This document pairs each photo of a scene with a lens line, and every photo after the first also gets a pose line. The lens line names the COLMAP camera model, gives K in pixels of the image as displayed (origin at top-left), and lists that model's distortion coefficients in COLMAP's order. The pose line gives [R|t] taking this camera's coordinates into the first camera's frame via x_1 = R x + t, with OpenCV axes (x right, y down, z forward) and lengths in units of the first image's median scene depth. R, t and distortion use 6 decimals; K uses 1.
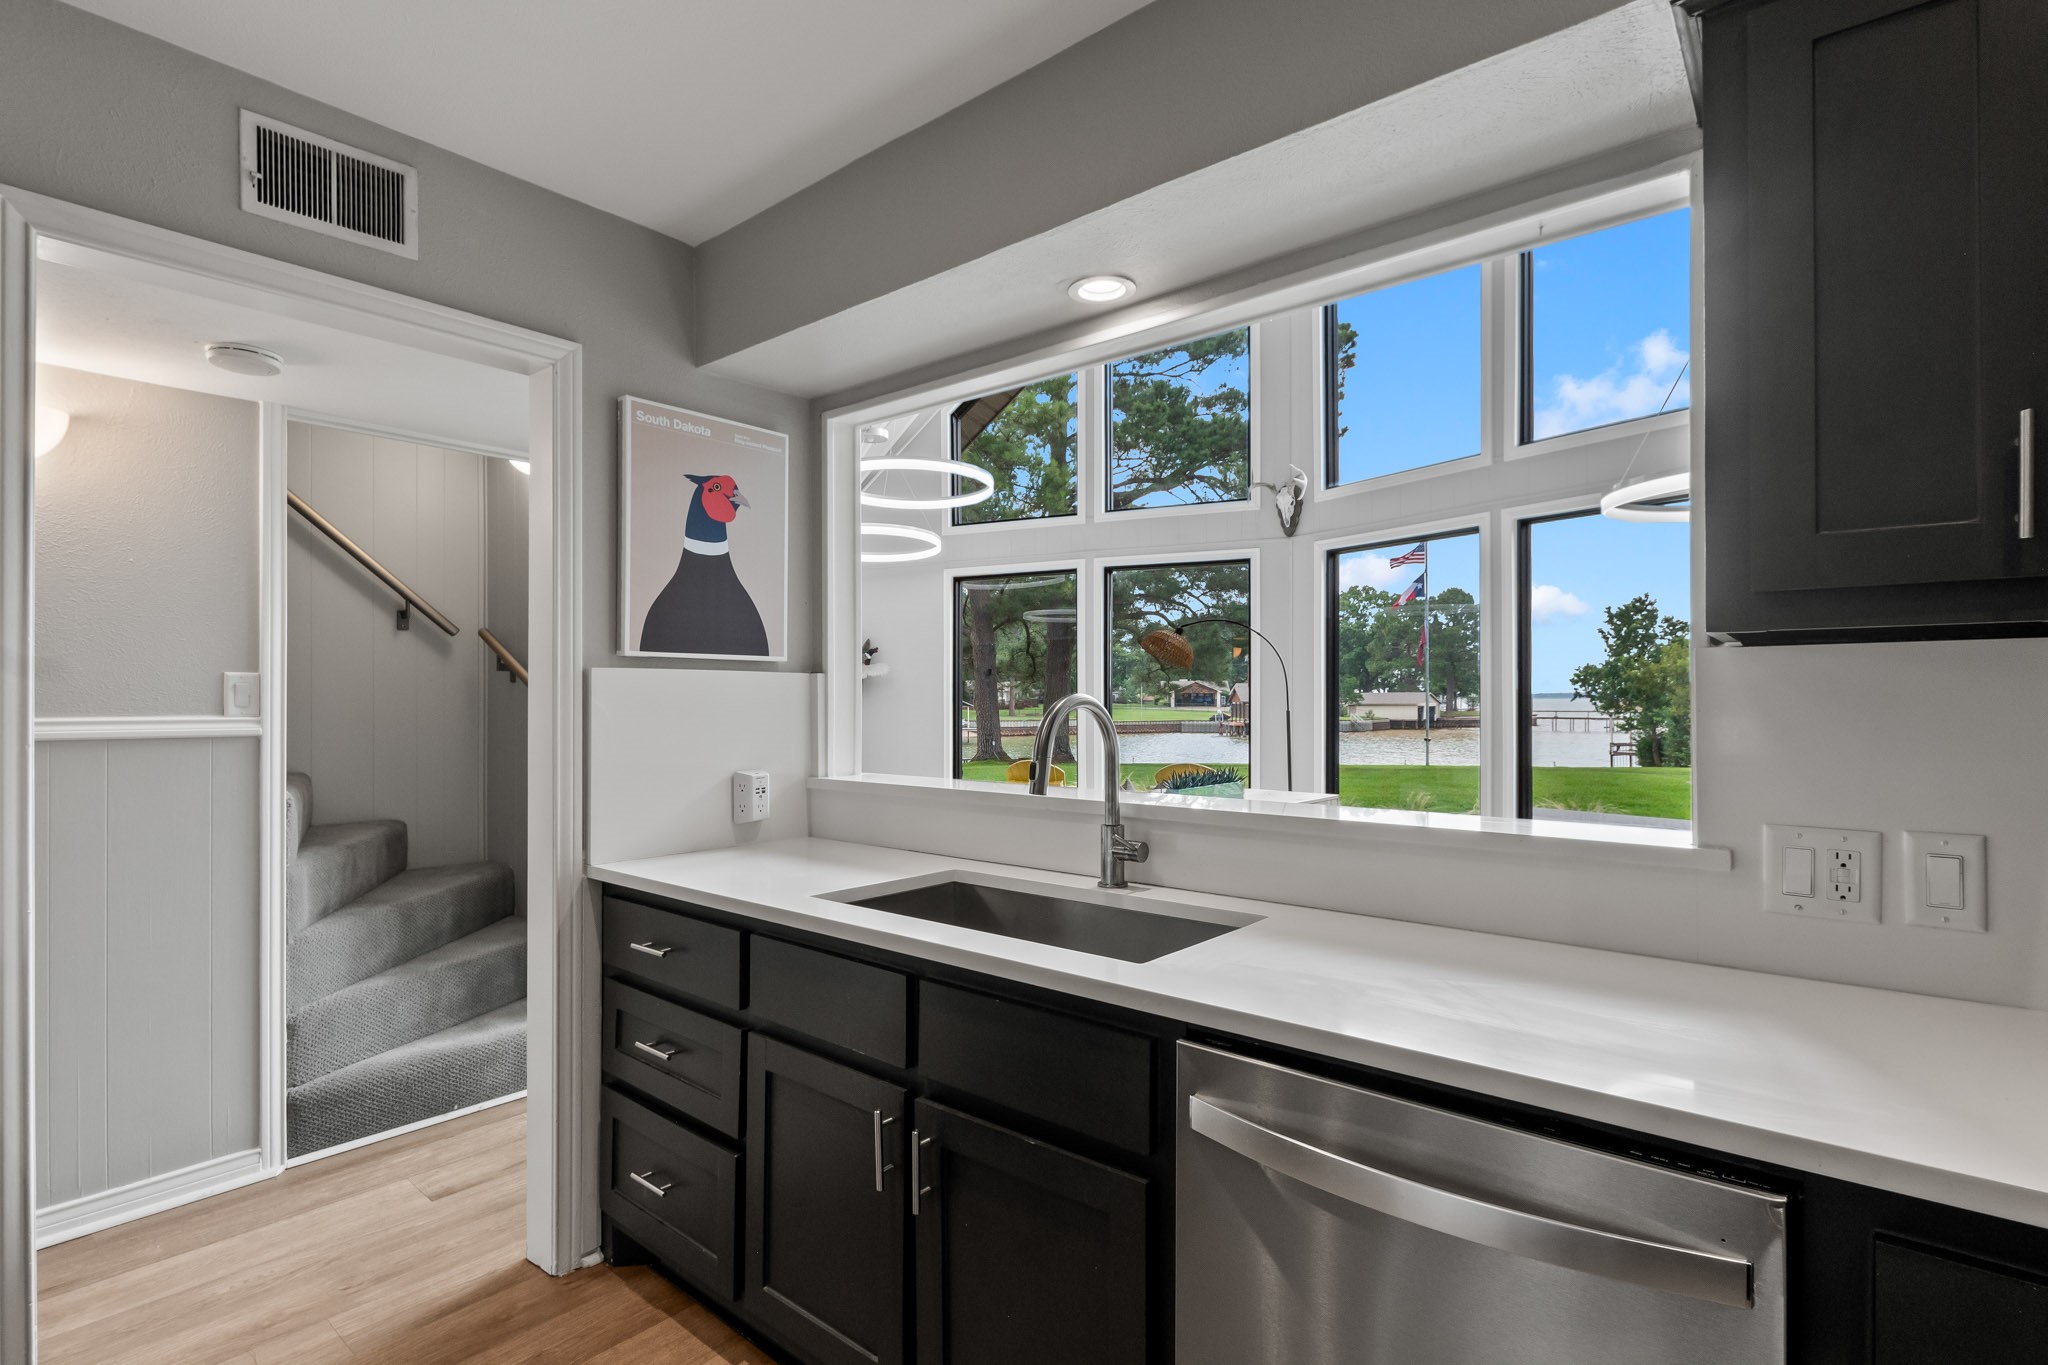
lens RADIAL K [[989.0, 0, 1004.9], [0, 989.0, 697.2], [0, 0, 1]] dist [0.001131, -0.000224]
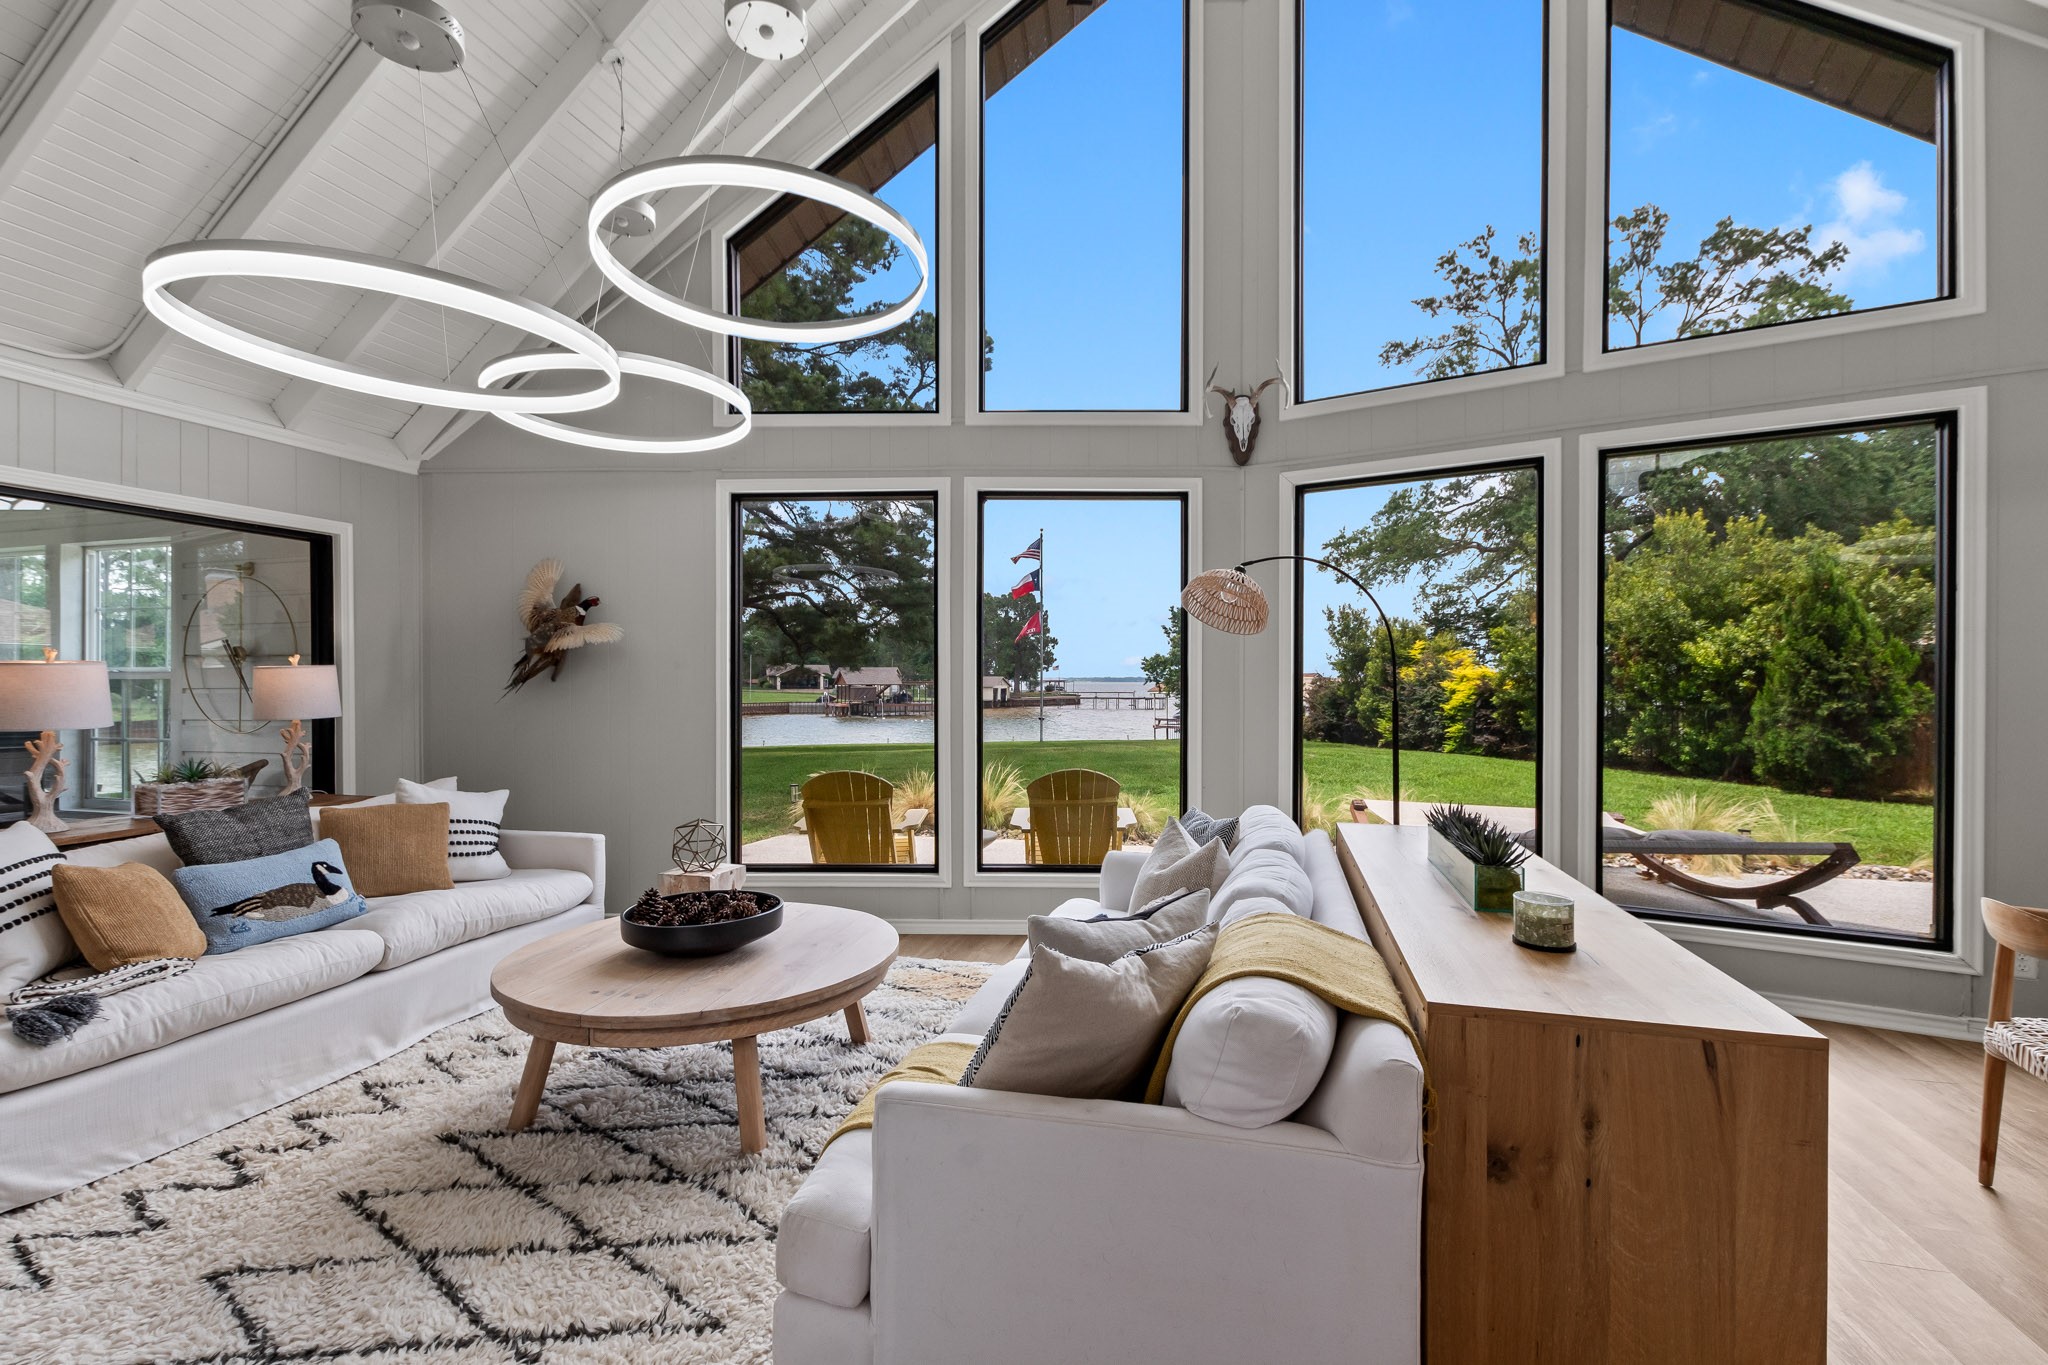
lens RADIAL K [[901.2, 0, 1019.6], [0, 901.2, 687.6], [0, 0, 1]] dist [0.009408, -0.000709]
pose [[0.905120, 0.000101, 0.425156, -0.025904], [-0.003673, 0.999965, 0.007581, 0.000121], [-0.425140, -0.008423, 0.905089, 0.076049]]
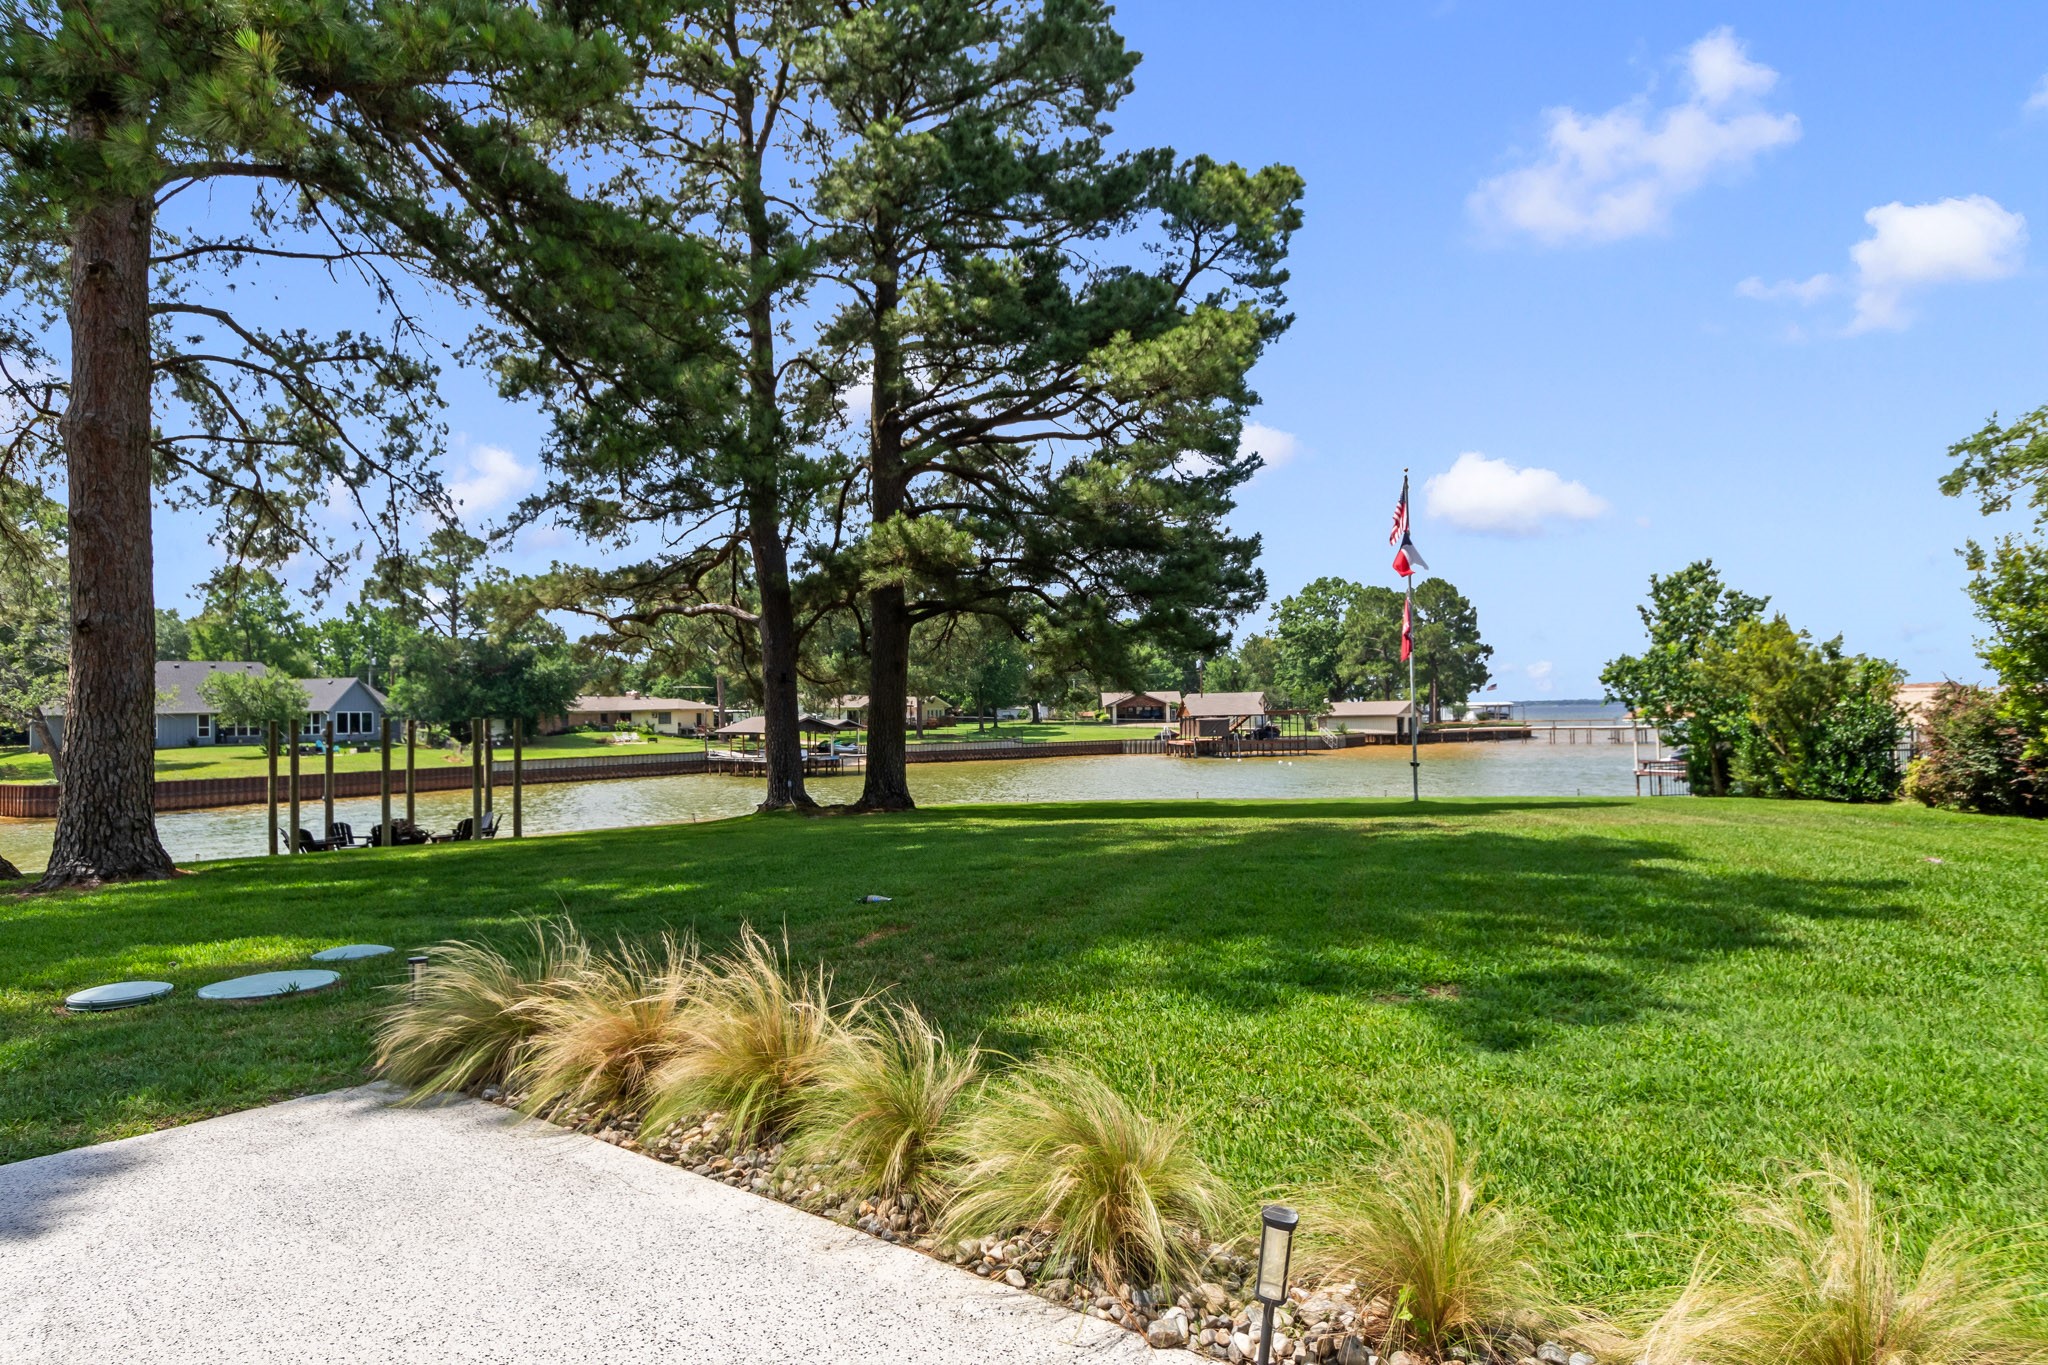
lens RADIAL K [[1132.1, 0, 1016.5], [0, 1132.1, 676.2], [0, 0, 1]] dist [0.009747, 0.001491]
pose [[0.997242, -0.014102, 0.072869, 0.069589], [0.016565, 0.999308, -0.033313, 0.002226], [-0.072348, 0.034429, 0.996785, 0.177170]]
